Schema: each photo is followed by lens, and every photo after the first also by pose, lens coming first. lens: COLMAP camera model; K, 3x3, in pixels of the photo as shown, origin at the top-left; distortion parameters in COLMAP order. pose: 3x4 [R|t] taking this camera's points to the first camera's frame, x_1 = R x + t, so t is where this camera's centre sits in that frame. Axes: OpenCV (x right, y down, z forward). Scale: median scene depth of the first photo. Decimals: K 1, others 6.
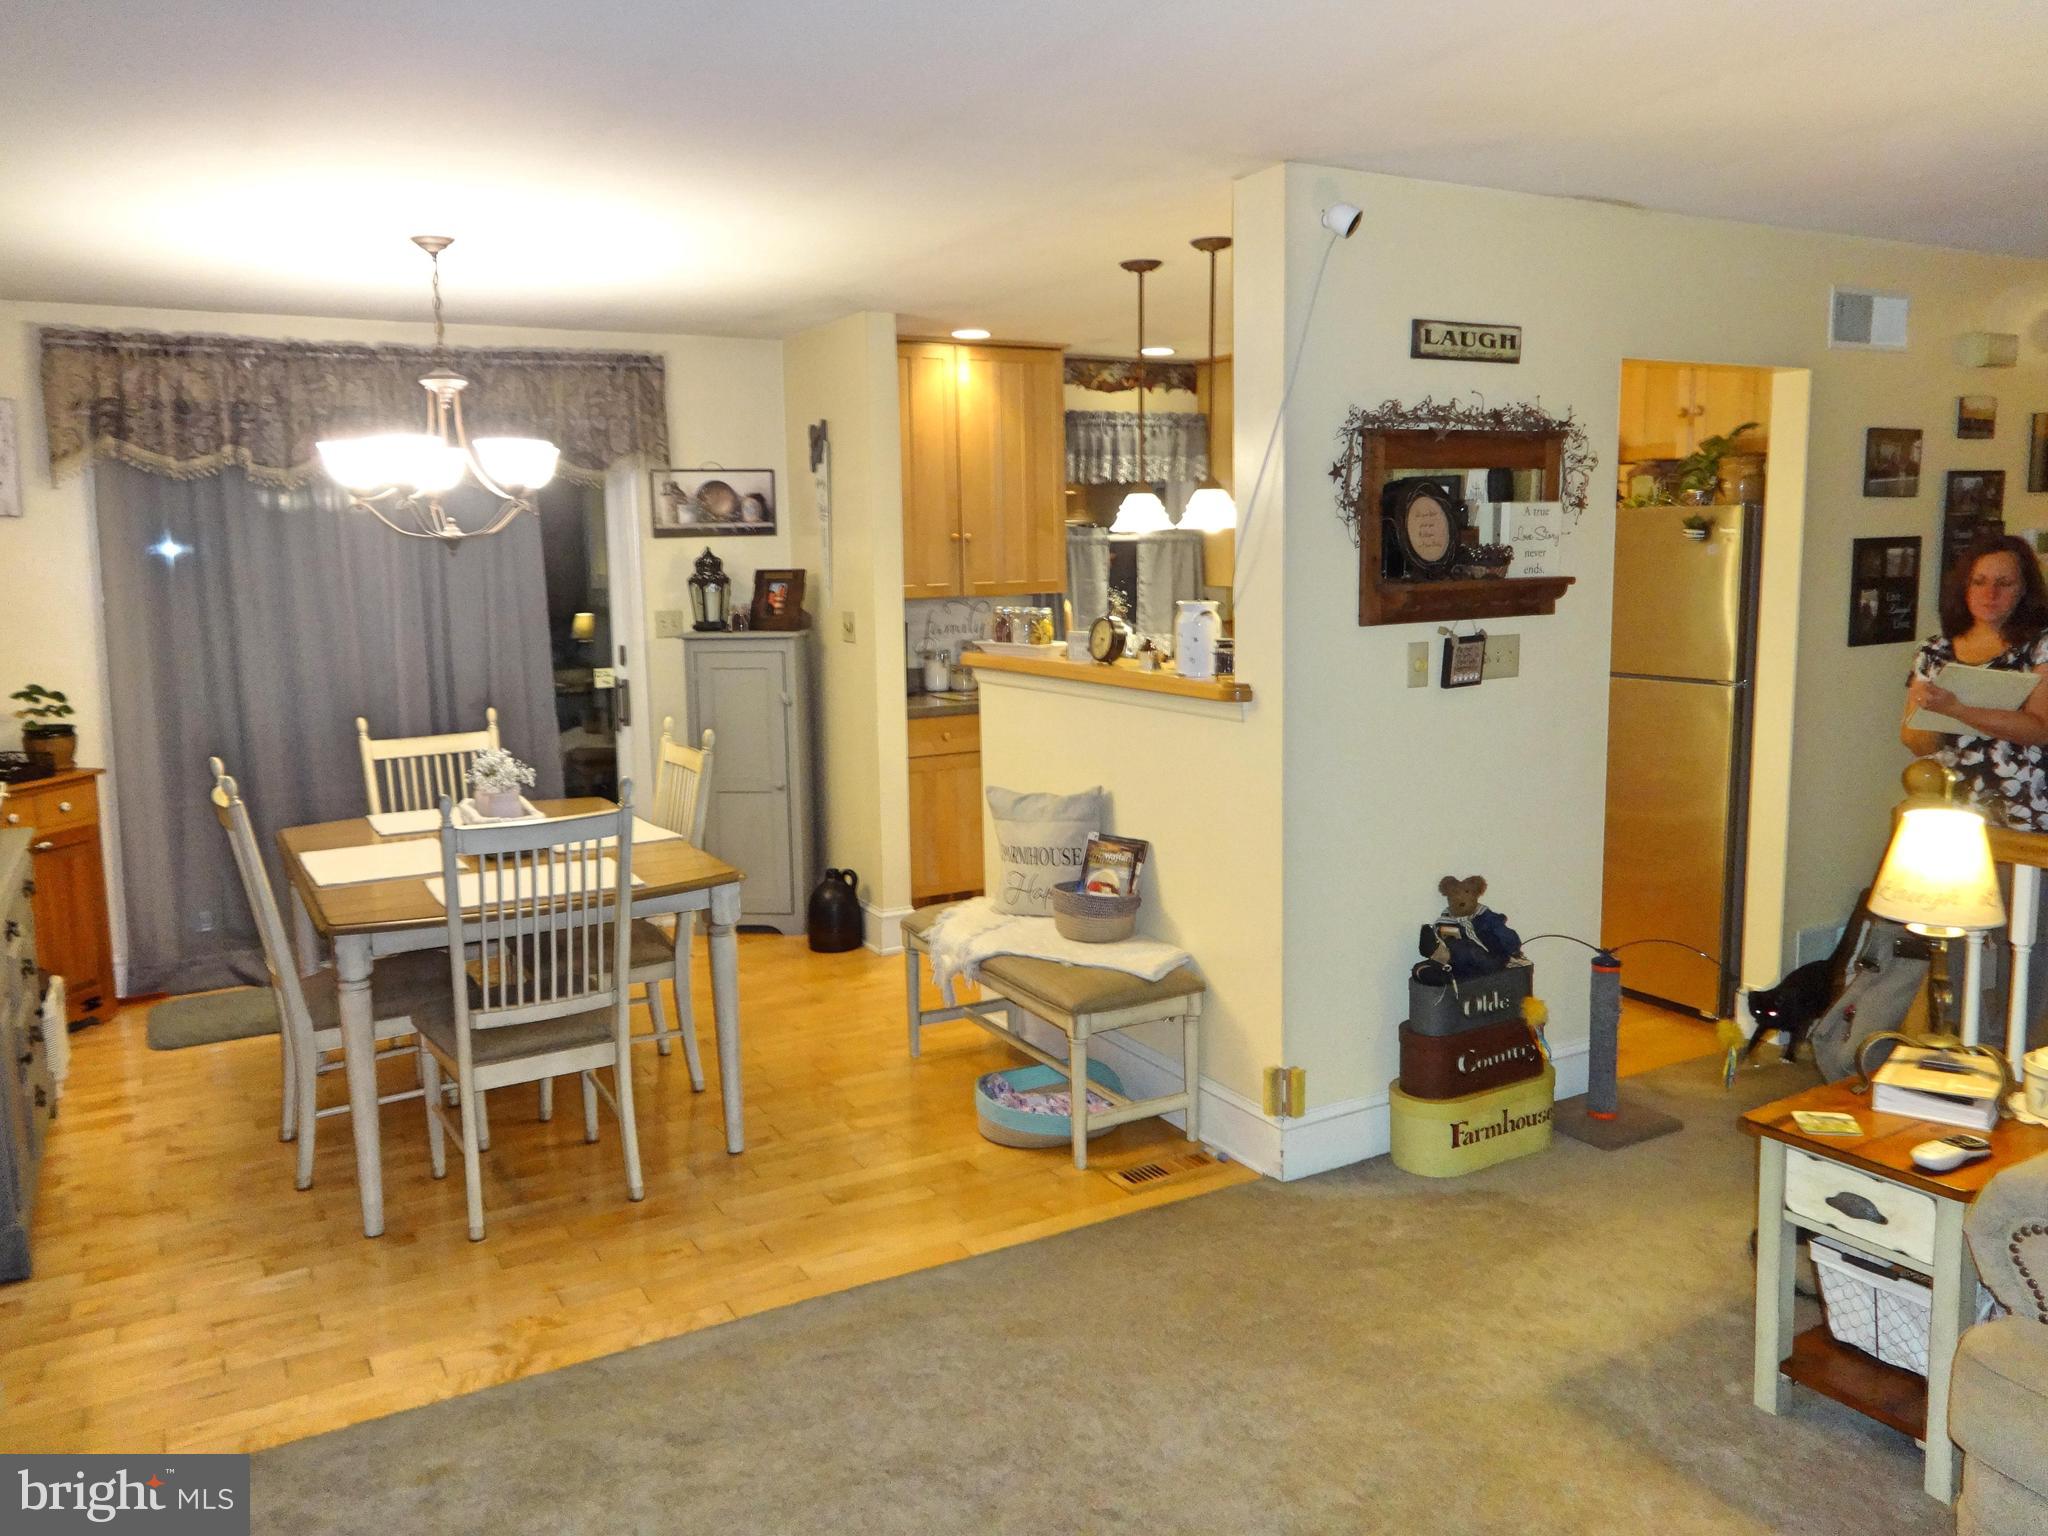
lens RADIAL K [[1546.9, 0, 1023.7], [0, 1546.9, 751.3], [0, 0, 1]] dist [0.007314, -0.001993]
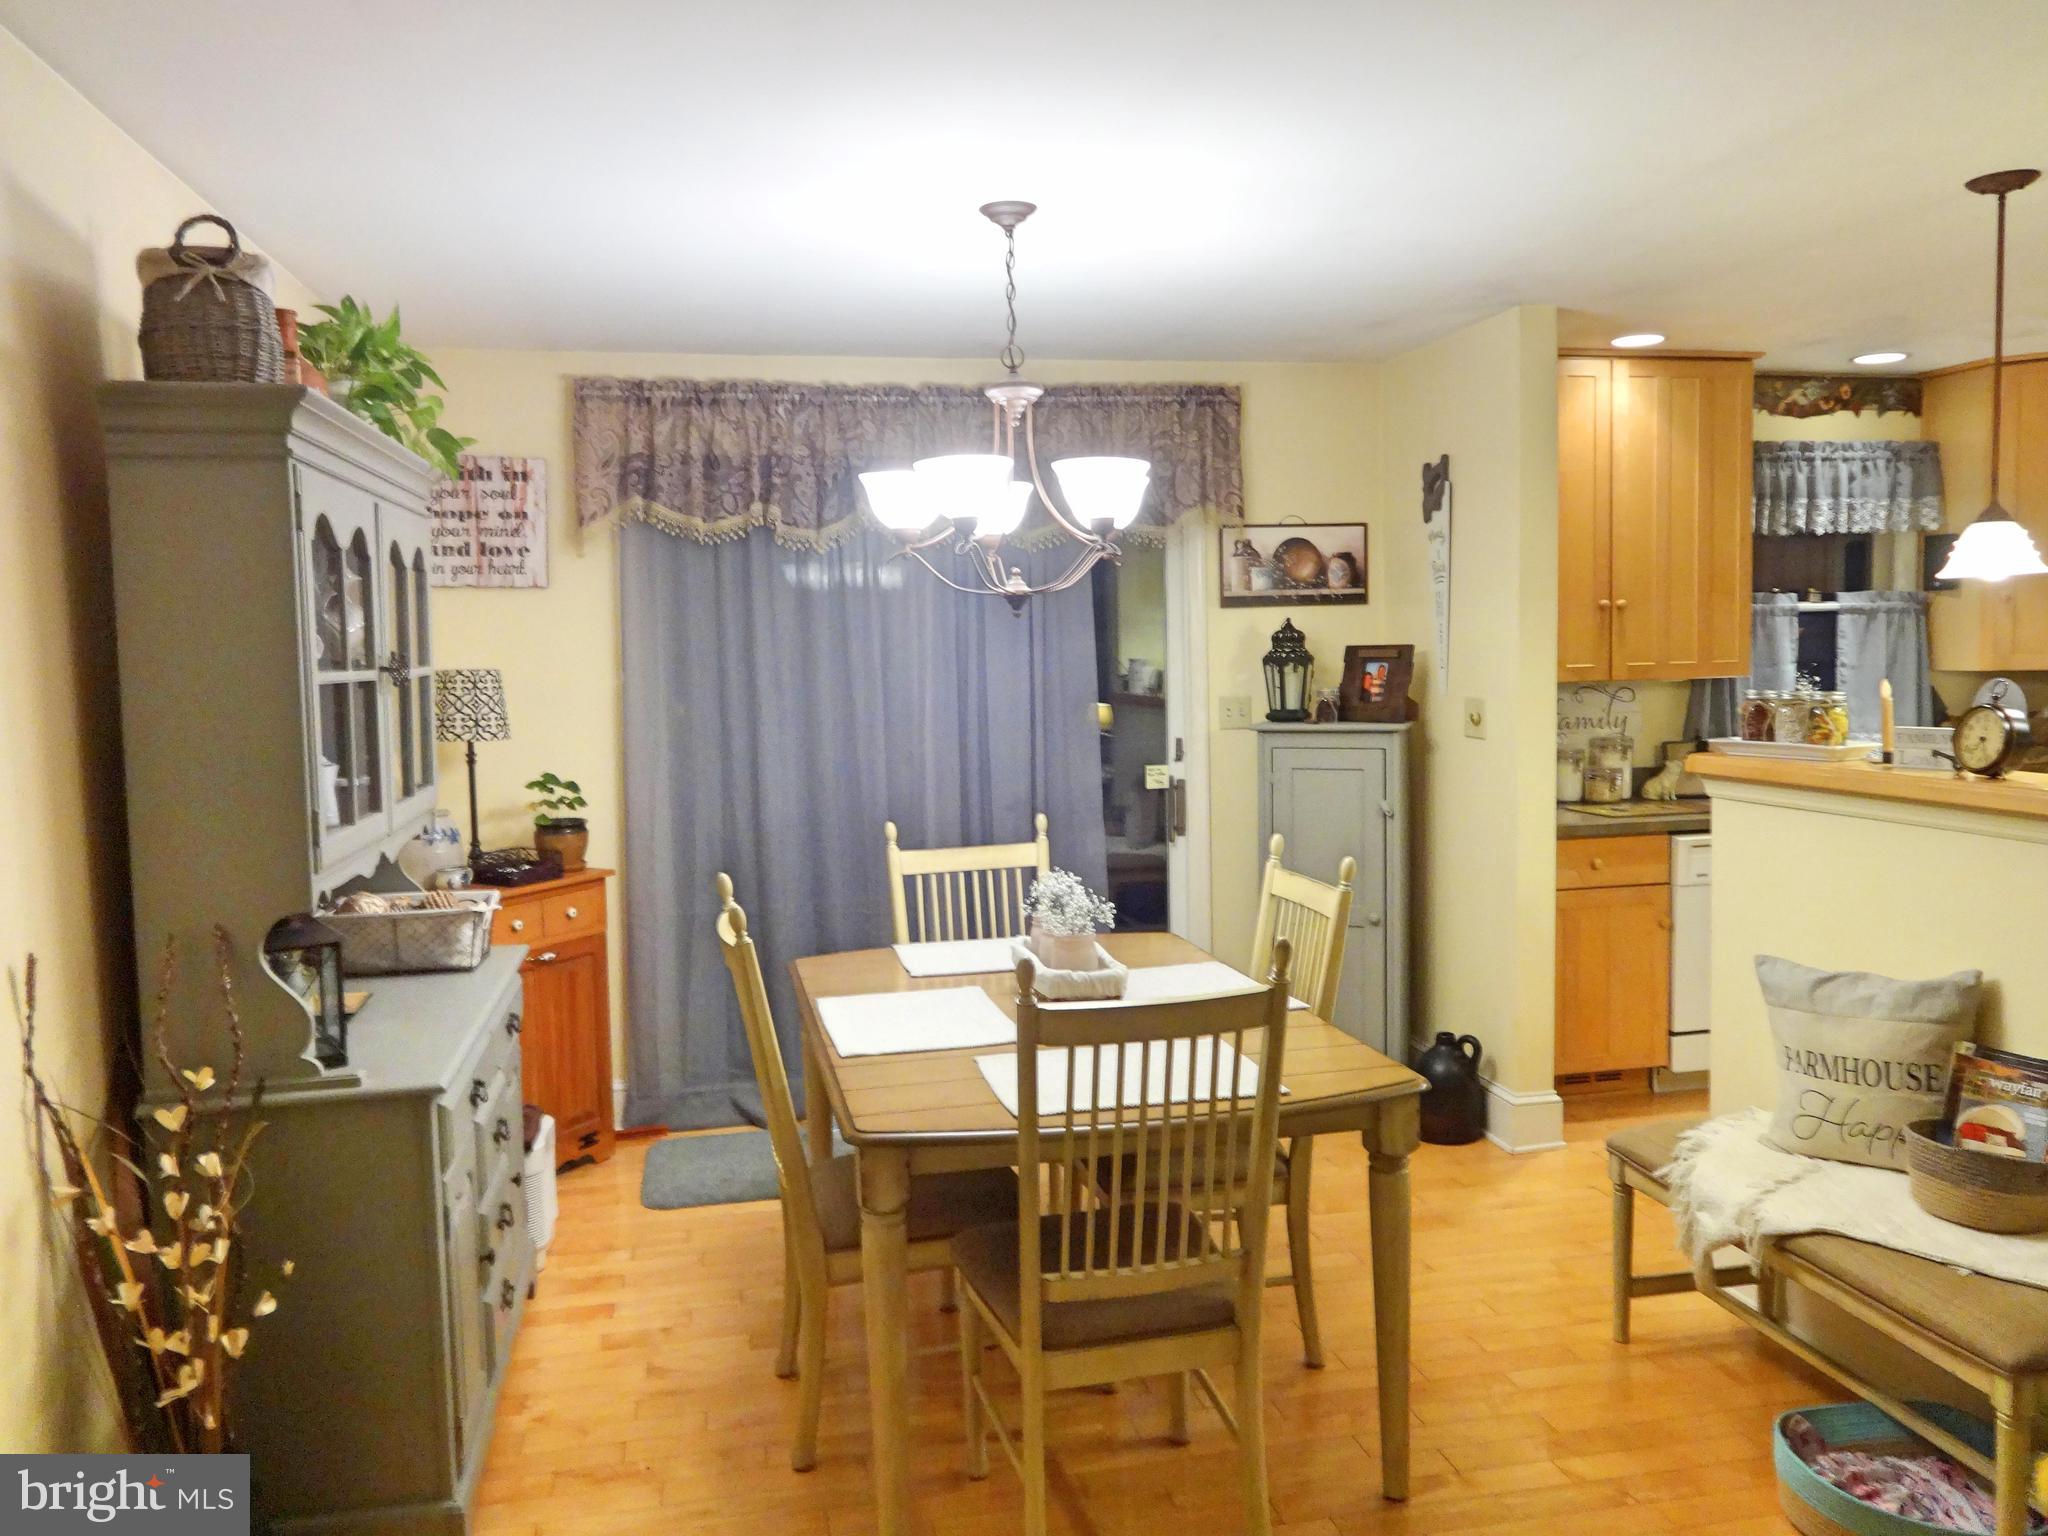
lens RADIAL K [[1543.2, 0, 1011.6], [0, 1543.2, 754.8], [0, 0, 1]] dist [-0.004123, 0.001651]
pose [[0.953413, 0.017435, -0.301164, -0.101869], [-0.035439, 0.997889, -0.054424, -0.012474], [0.299579, 0.062562, 0.952018, 0.203000]]
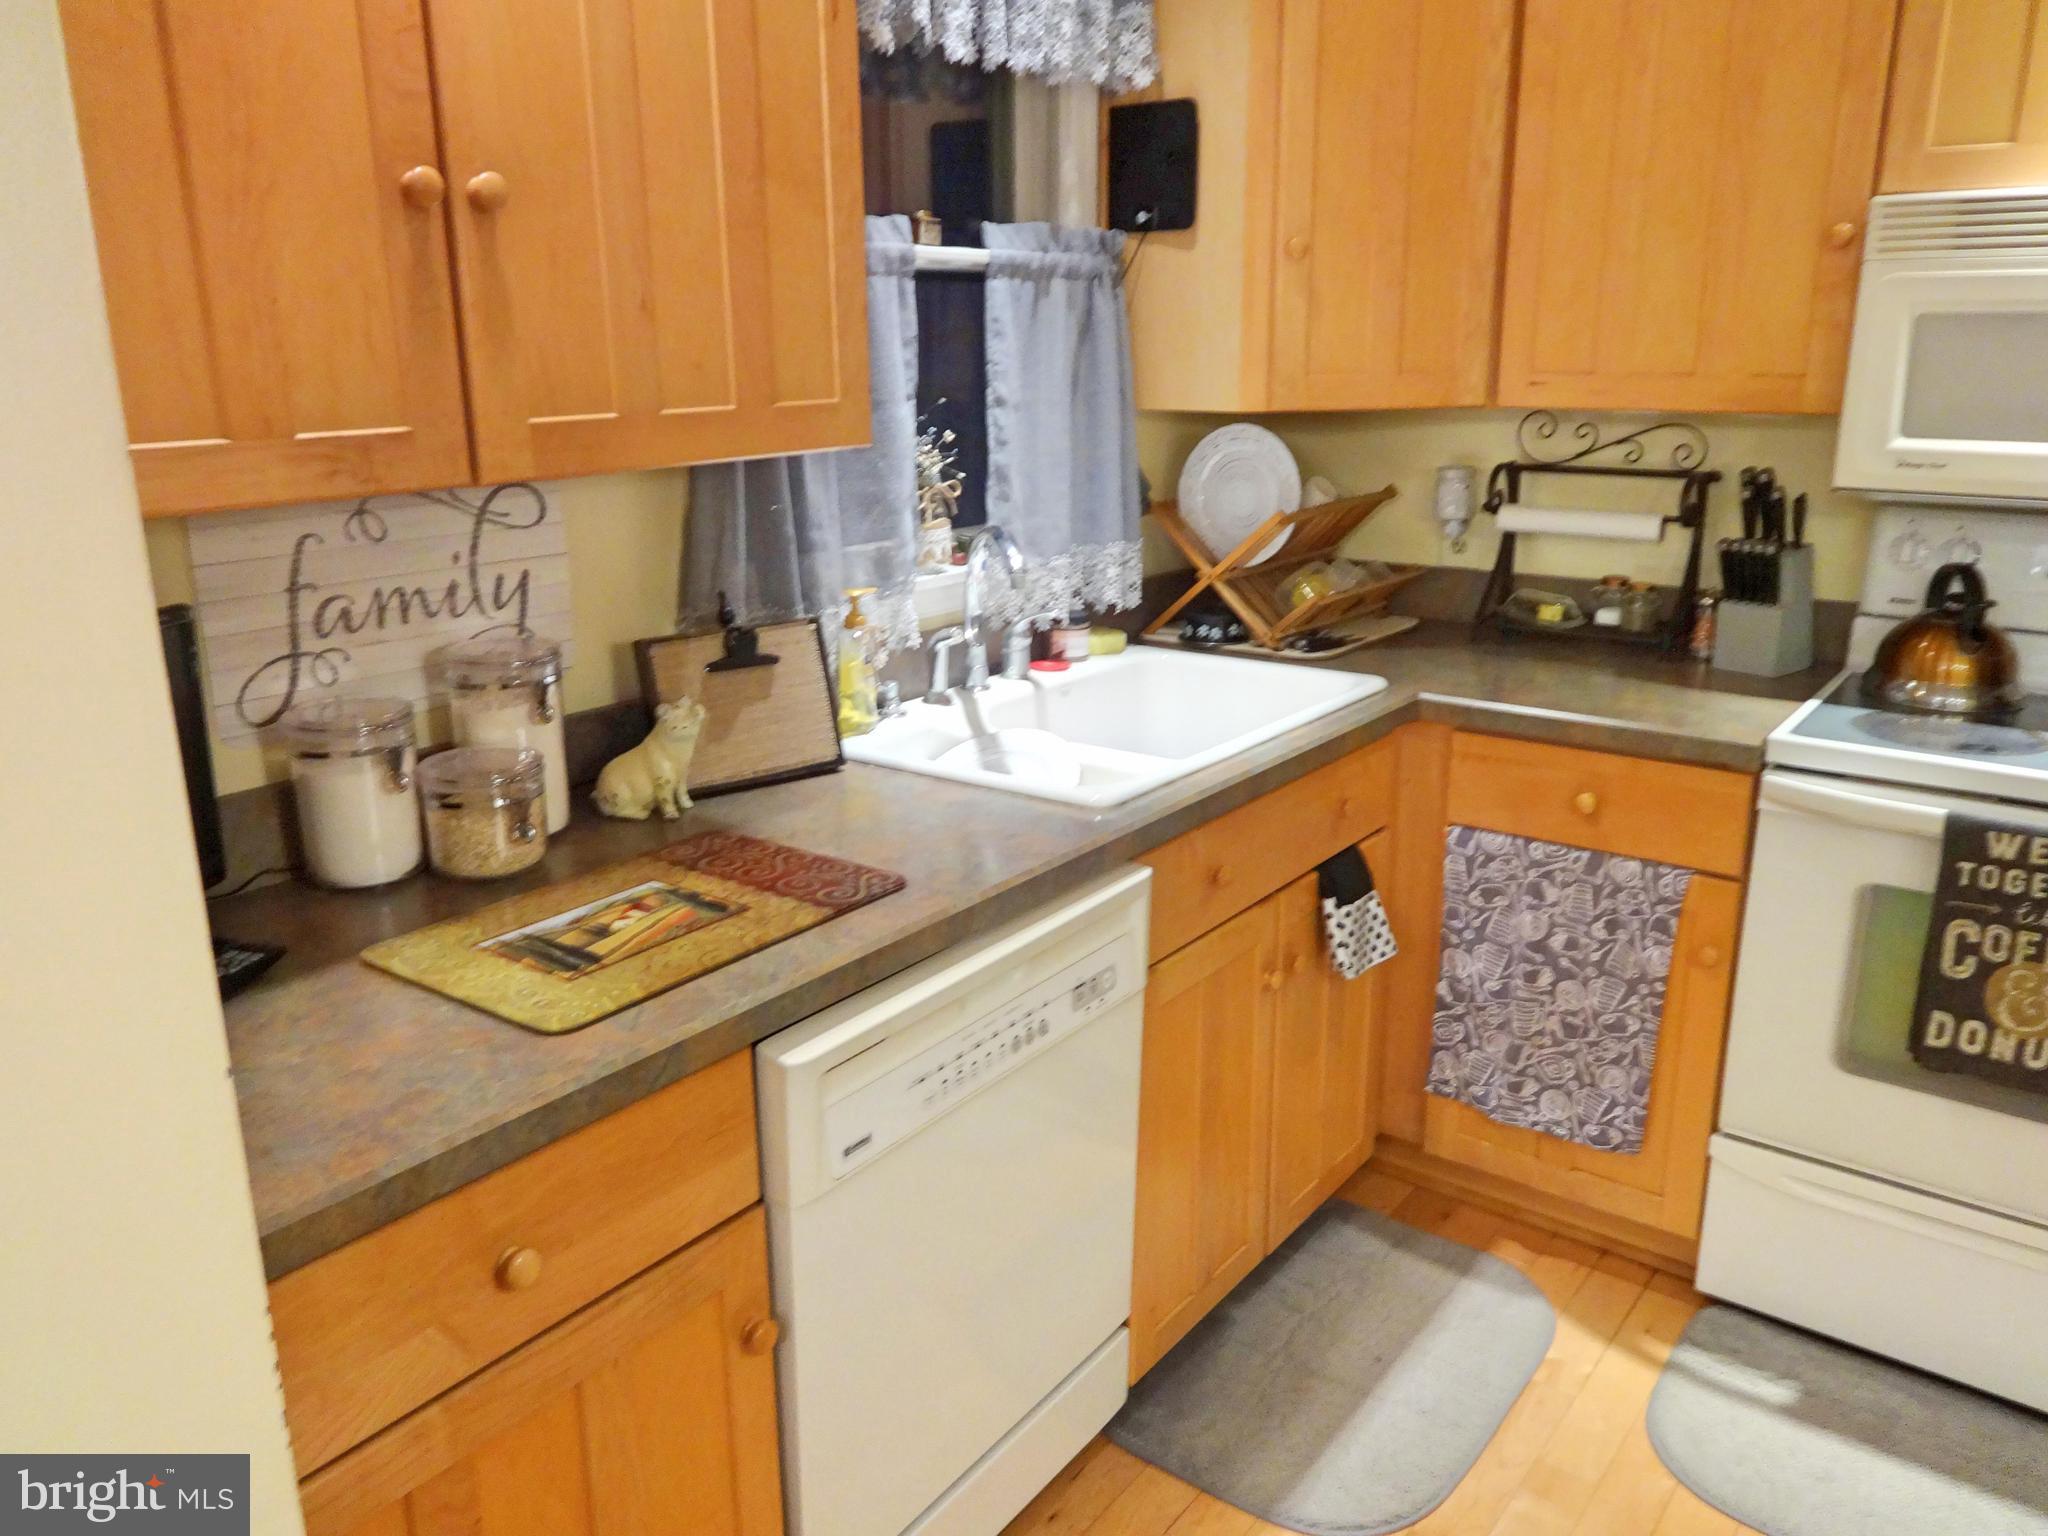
lens RADIAL K [[1546.9, 0, 1023.7], [0, 1546.9, 751.3], [0, 0, 1]] dist [0.007314, -0.001993]
pose [[0.913775, -0.100649, 0.393555, -0.064552], [0.051944, 0.989817, 0.132532, -0.097832], [-0.402887, -0.100661, 0.909698, 0.856992]]
